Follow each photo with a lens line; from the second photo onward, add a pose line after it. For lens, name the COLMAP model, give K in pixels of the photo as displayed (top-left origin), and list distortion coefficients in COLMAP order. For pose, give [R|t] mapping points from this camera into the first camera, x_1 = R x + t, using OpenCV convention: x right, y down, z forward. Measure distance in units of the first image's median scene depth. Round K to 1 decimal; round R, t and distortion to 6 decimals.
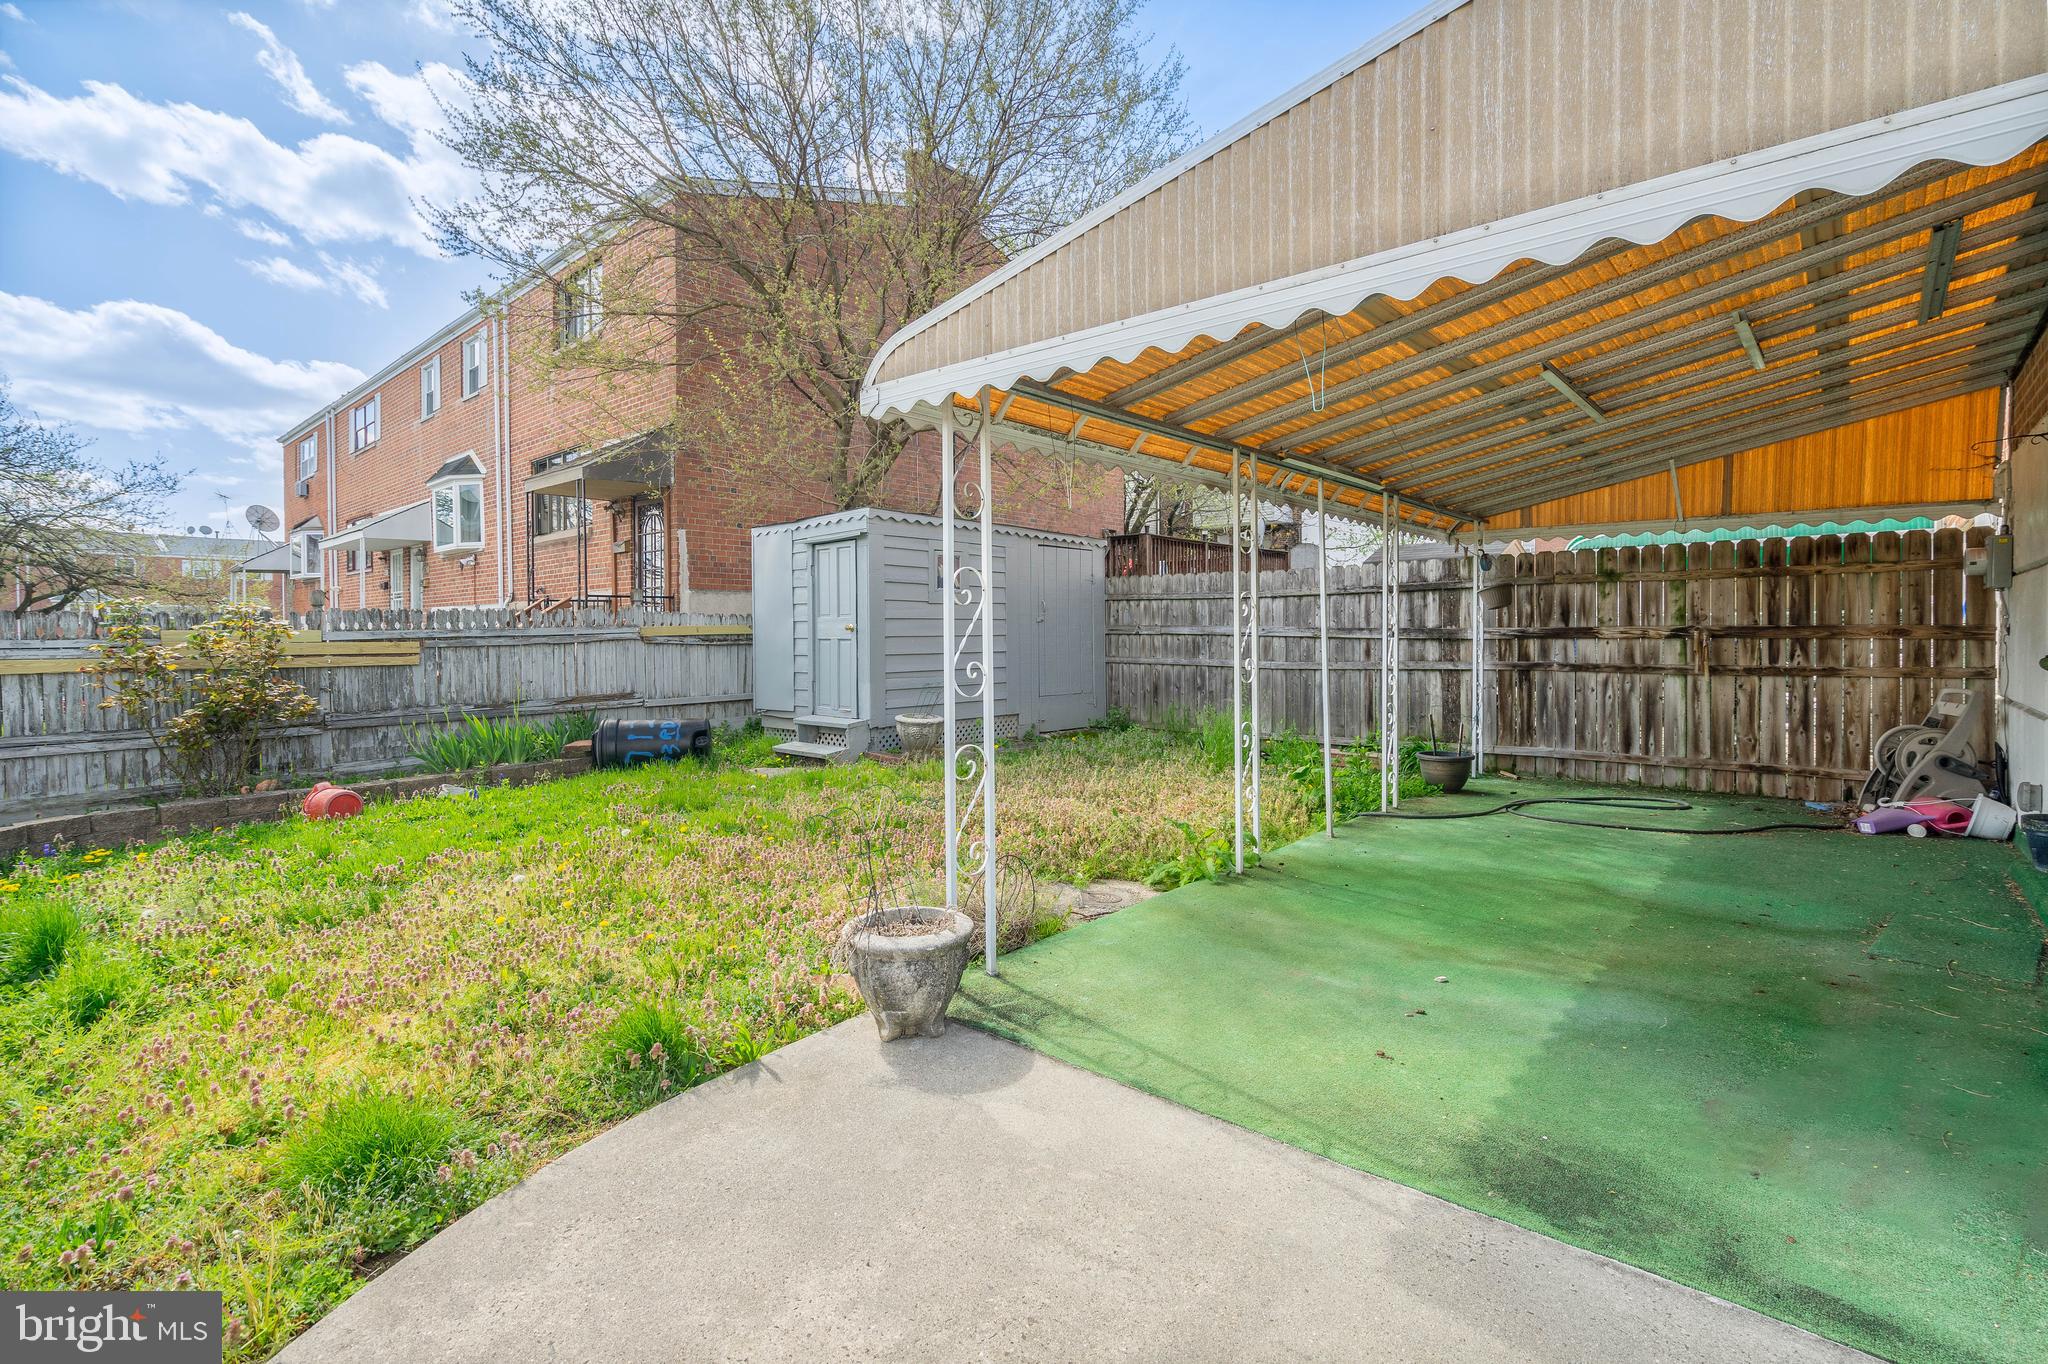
lens RADIAL K [[943.5, 0, 1019.3], [0, 943.5, 651.8], [0, 0, 1]] dist [-0.004815, 0.001462]
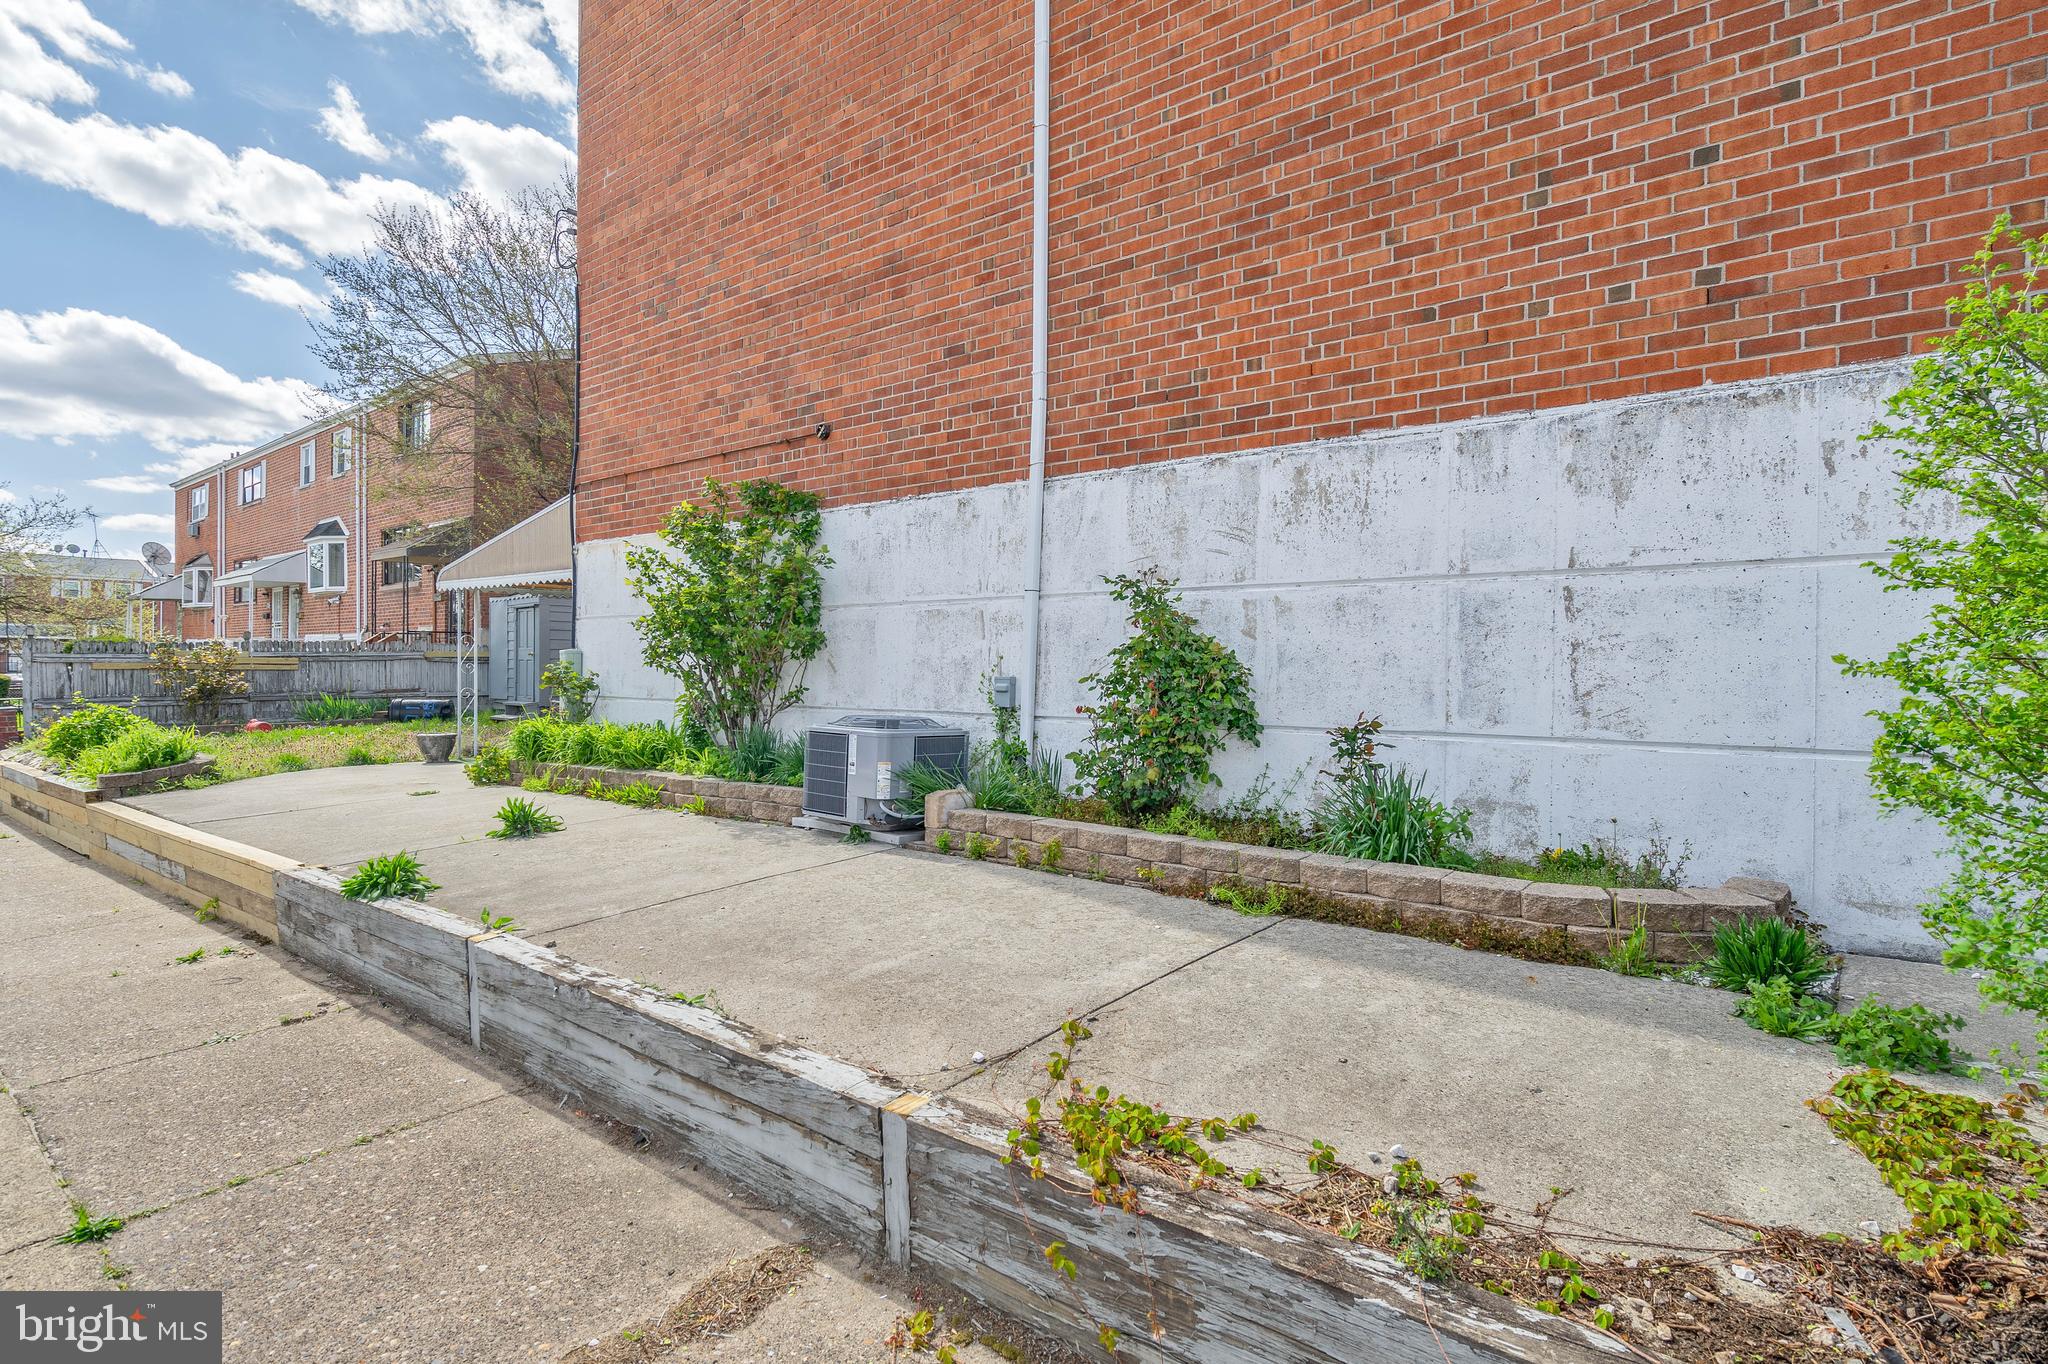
lens RADIAL K [[1049.1, 0, 1013.1], [0, 1049.1, 678.4], [0, 0, 1]] dist [-0.002482, -0.000070]
pose [[0.999250, 0.012810, 0.036529, 0.656200], [-0.012521, 0.999889, -0.008130, 0.026503], [-0.036629, 0.007667, 0.999300, -1.050371]]
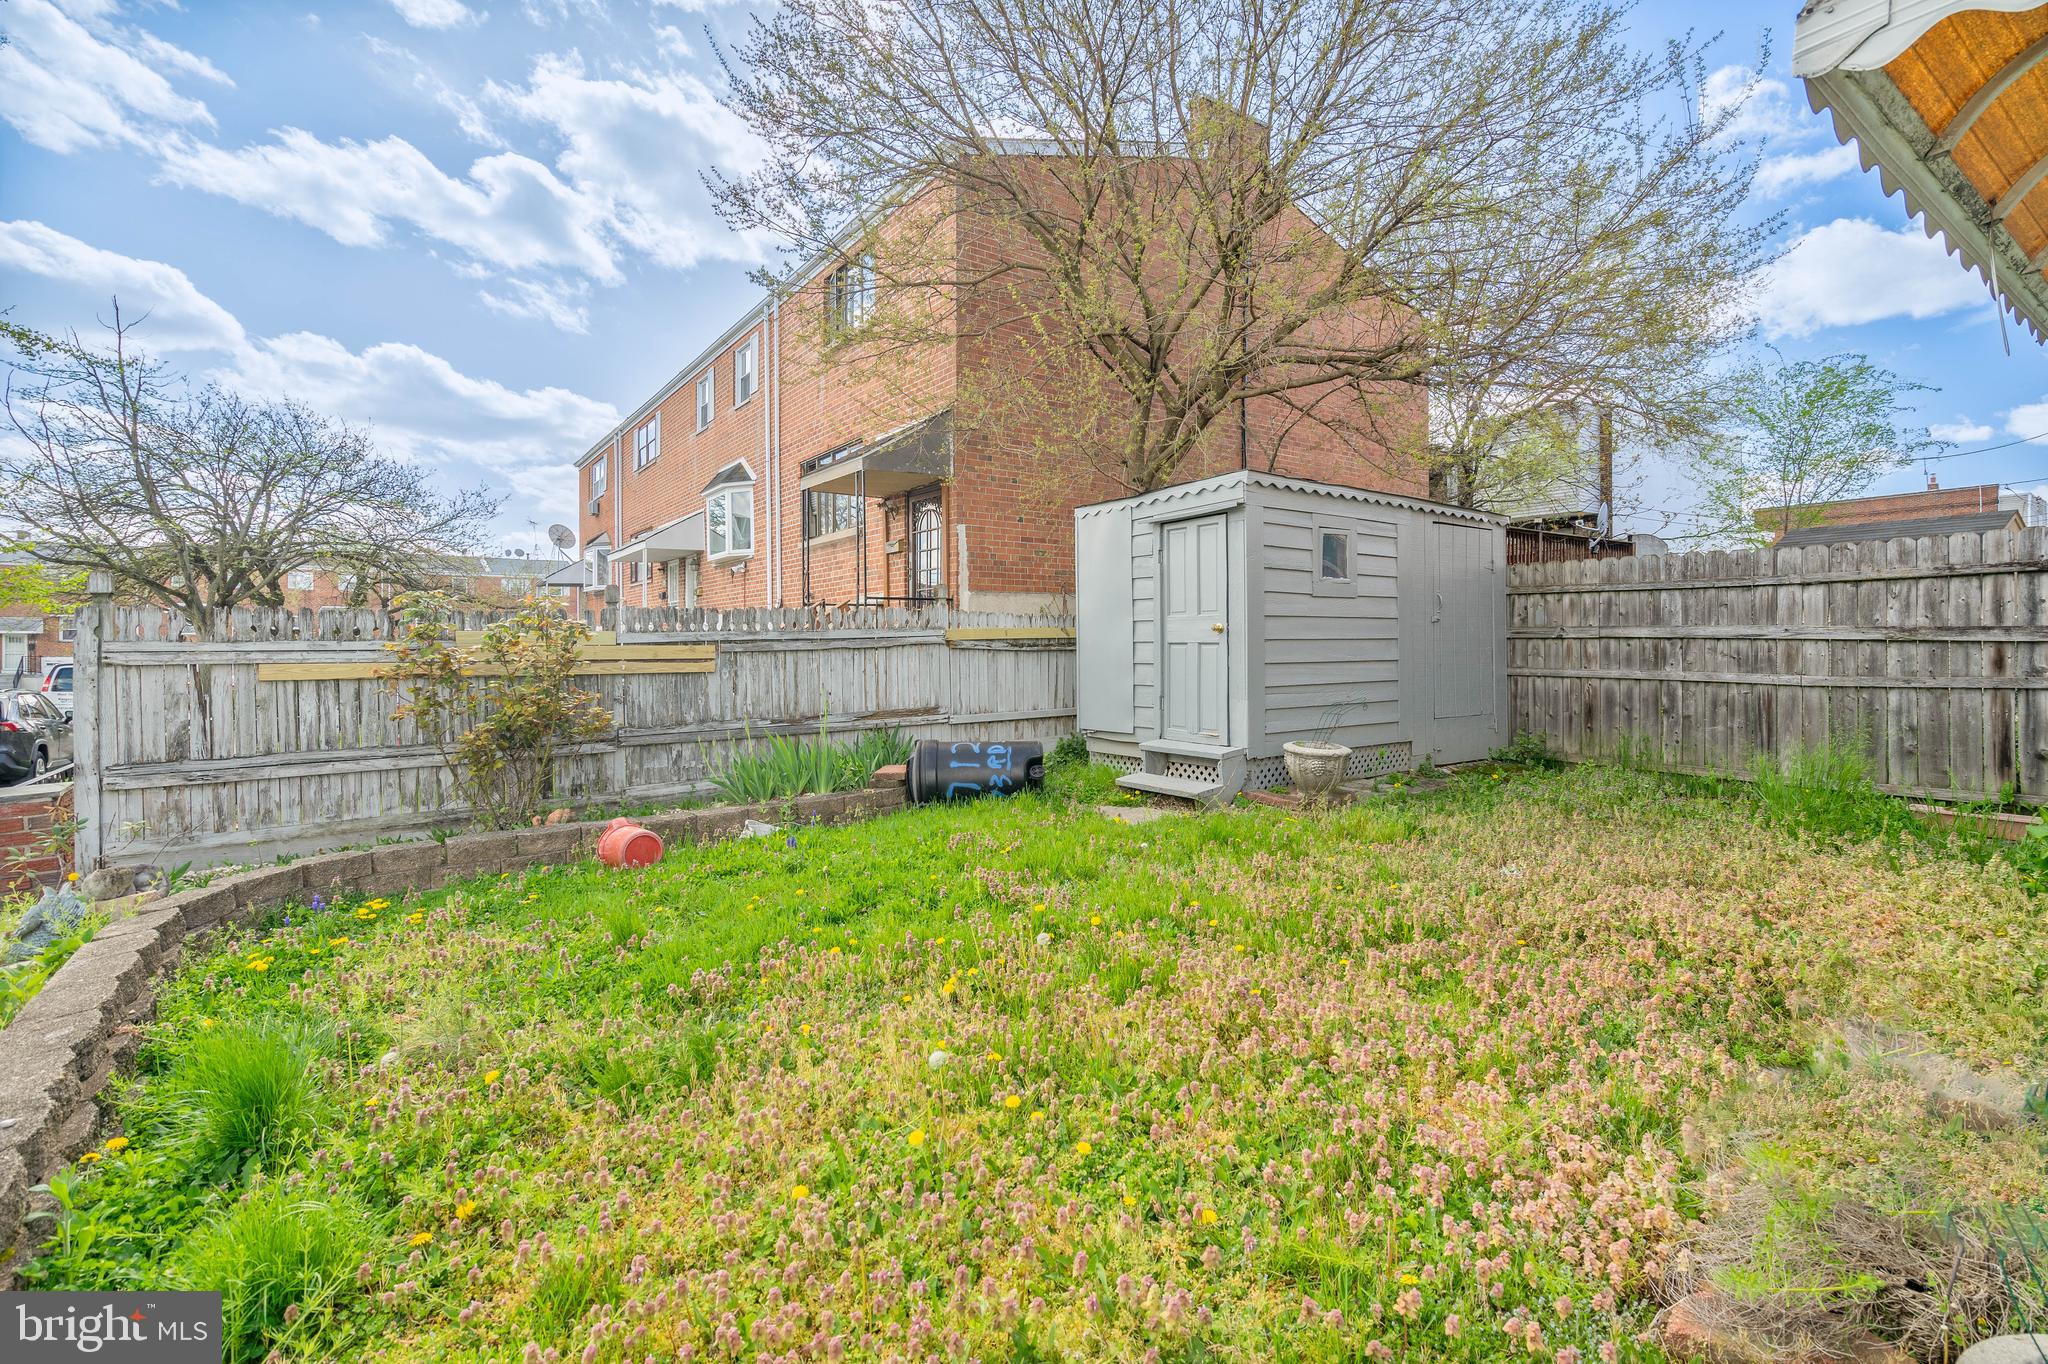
lens RADIAL K [[943.5, 0, 1012.8], [0, 943.5, 651.4], [0, 0, 1]] dist [-0.004815, 0.001462]
pose [[0.973512, 0.001746, -0.228631, -0.153697], [-0.004333, 0.999932, -0.010811, 0.002495], [0.228596, 0.011515, 0.973453, 0.196271]]
